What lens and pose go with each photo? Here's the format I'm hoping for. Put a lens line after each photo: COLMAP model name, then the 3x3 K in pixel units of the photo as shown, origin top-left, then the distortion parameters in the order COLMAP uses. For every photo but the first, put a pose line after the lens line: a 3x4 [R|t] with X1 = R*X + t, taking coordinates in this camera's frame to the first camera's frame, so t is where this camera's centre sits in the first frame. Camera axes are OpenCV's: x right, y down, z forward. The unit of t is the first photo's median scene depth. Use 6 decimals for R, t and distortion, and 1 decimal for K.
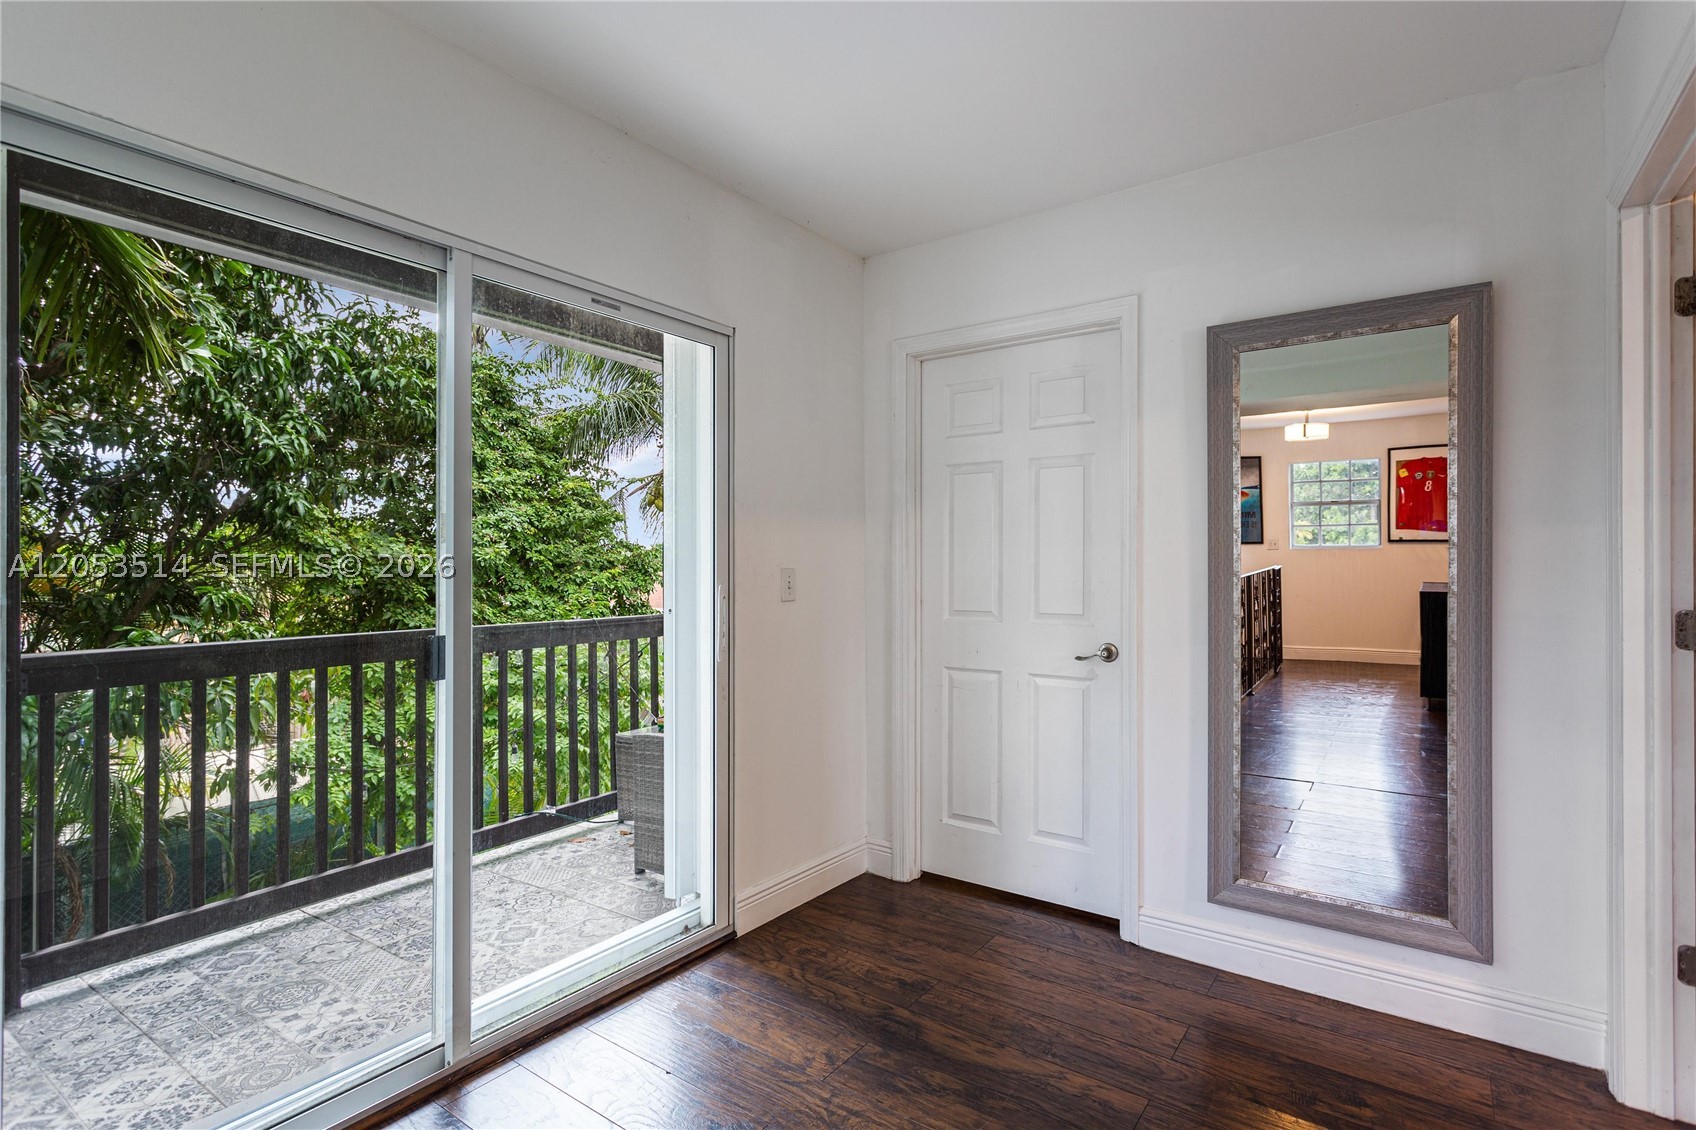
lens RADIAL K [[823.1, 0, 849.2], [0, 823.1, 537.6], [0, 0, 1]] dist [-0.000433, -0.000322]
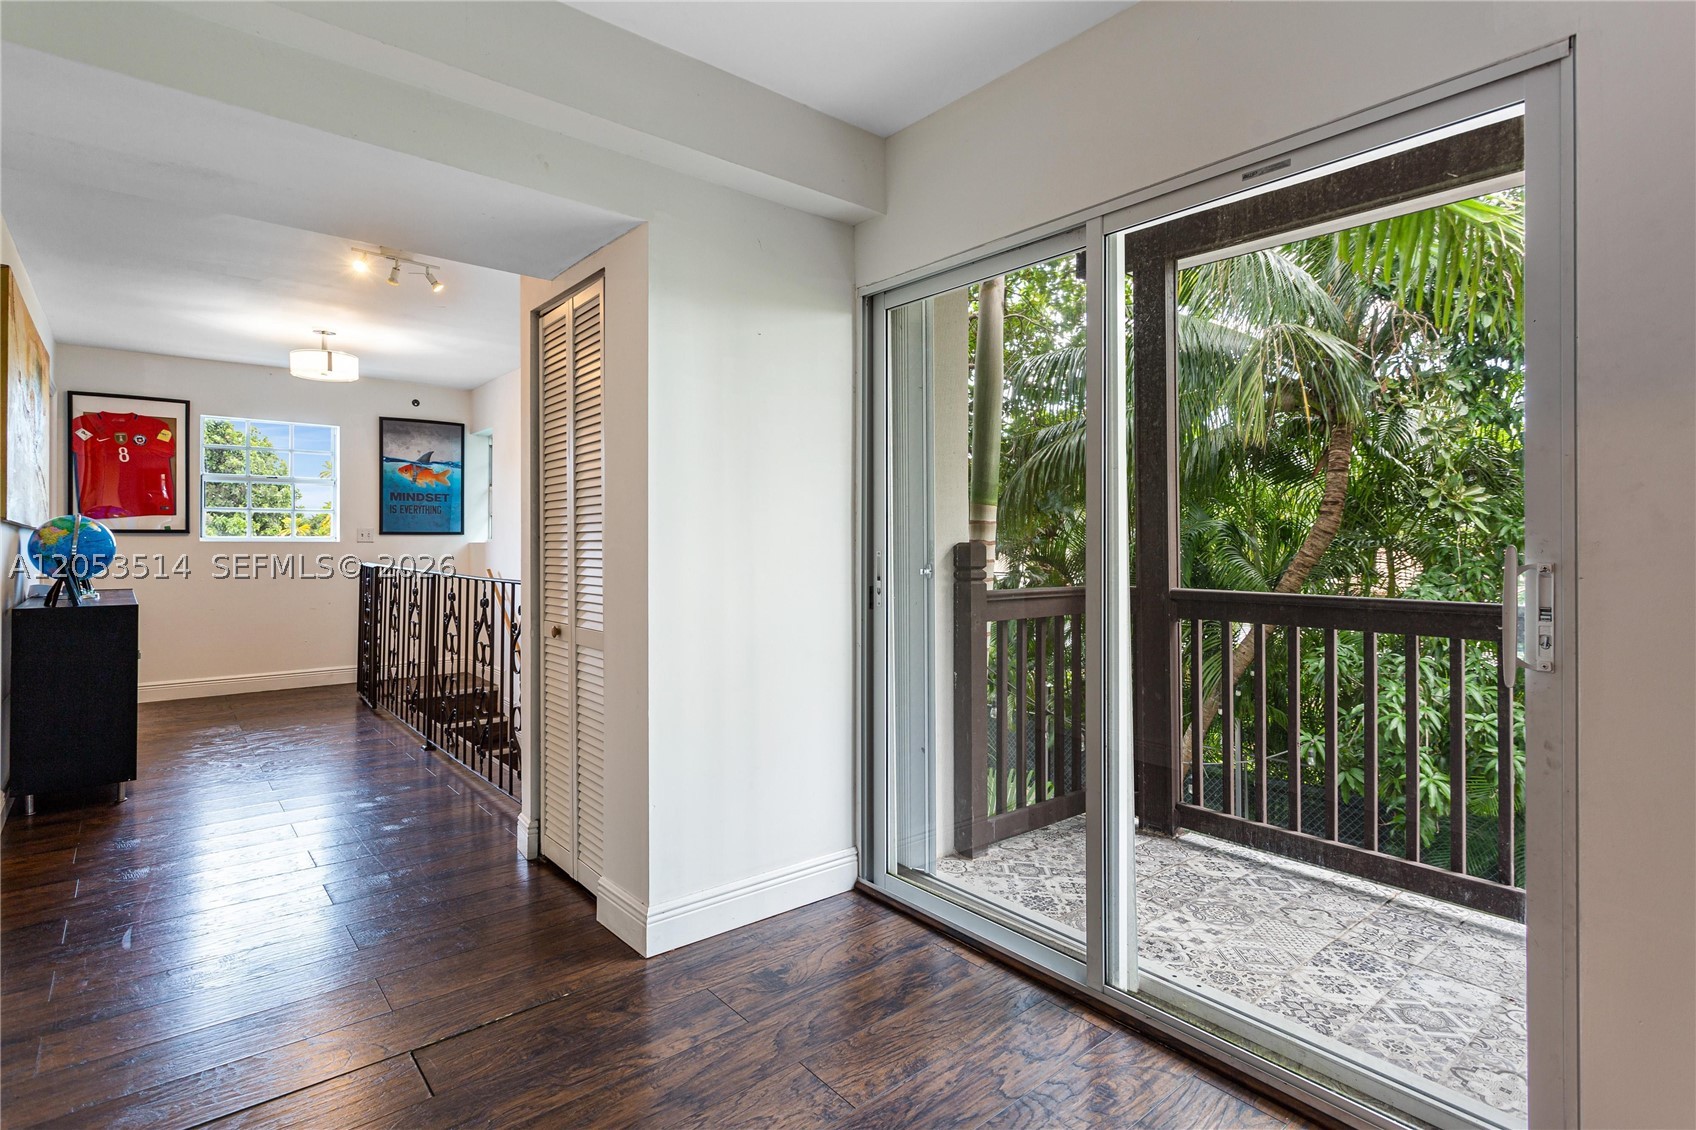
lens RADIAL K [[823.1, 0, 849.2], [0, 823.1, 537.6], [0, 0, 1]] dist [-0.000433, -0.000322]
pose [[-0.245354, -0.001956, -0.969432, 0.479300], [0.029107, 0.999532, -0.009383, 0.042246], [0.968996, -0.030519, -0.245182, 0.742910]]
